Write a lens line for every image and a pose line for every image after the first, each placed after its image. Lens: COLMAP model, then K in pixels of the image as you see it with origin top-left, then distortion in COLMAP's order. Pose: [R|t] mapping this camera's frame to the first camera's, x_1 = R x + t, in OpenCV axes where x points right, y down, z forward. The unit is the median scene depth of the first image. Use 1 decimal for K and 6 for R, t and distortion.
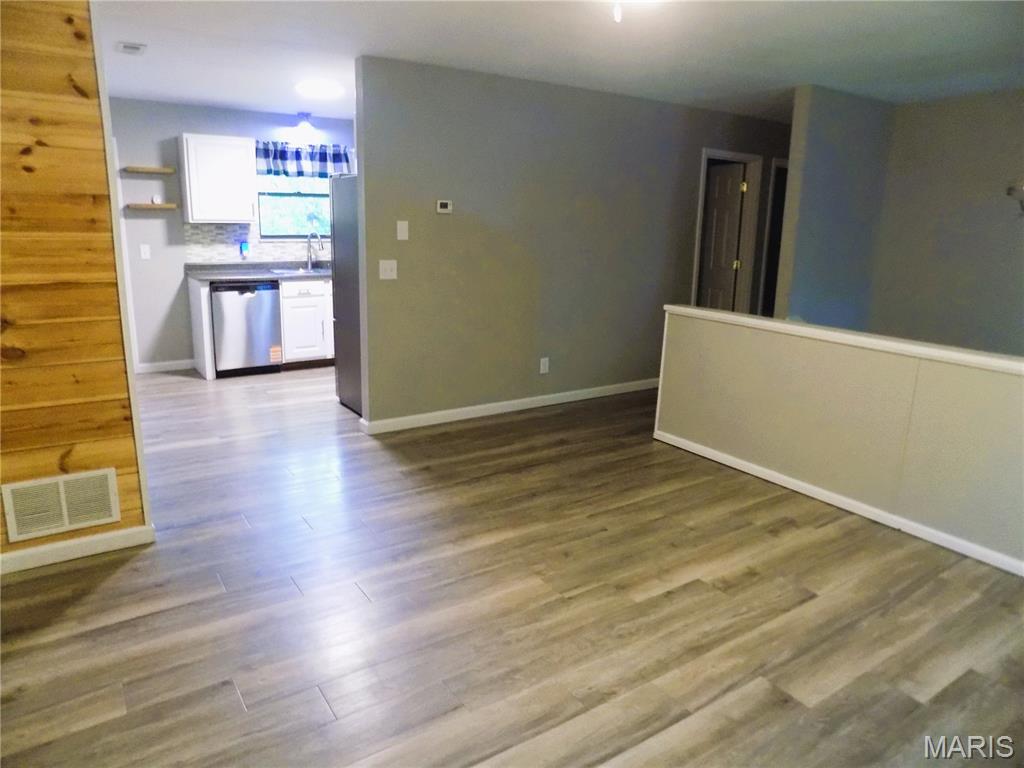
lens RADIAL K [[691.0, 0, 515.0], [0, 691.0, 375.9], [0, 0, 1]] dist [-0.069628, 0.072339]
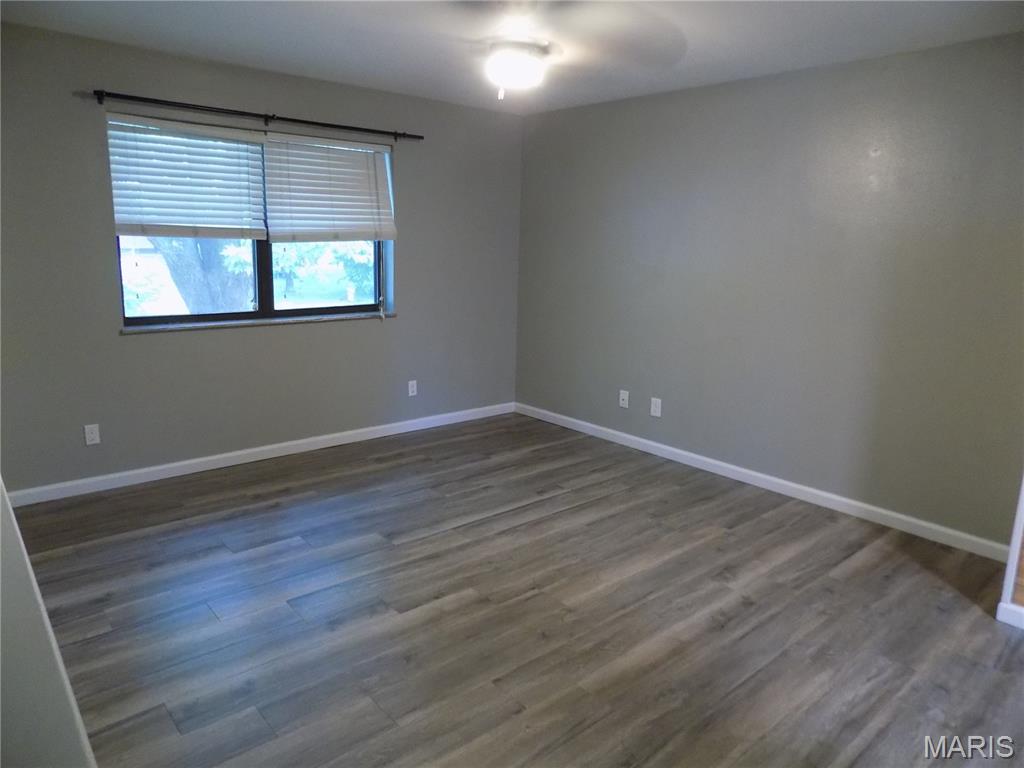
lens RADIAL K [[691.0, 0, 514.2], [0, 691.0, 379.1], [0, 0, 1]] dist [-0.069628, 0.072339]
pose [[-0.991051, -0.021580, -0.131729, 0.227452], [-0.074336, 0.908884, 0.410370, -0.367384], [0.110871, 0.416490, -0.902355, 1.613520]]
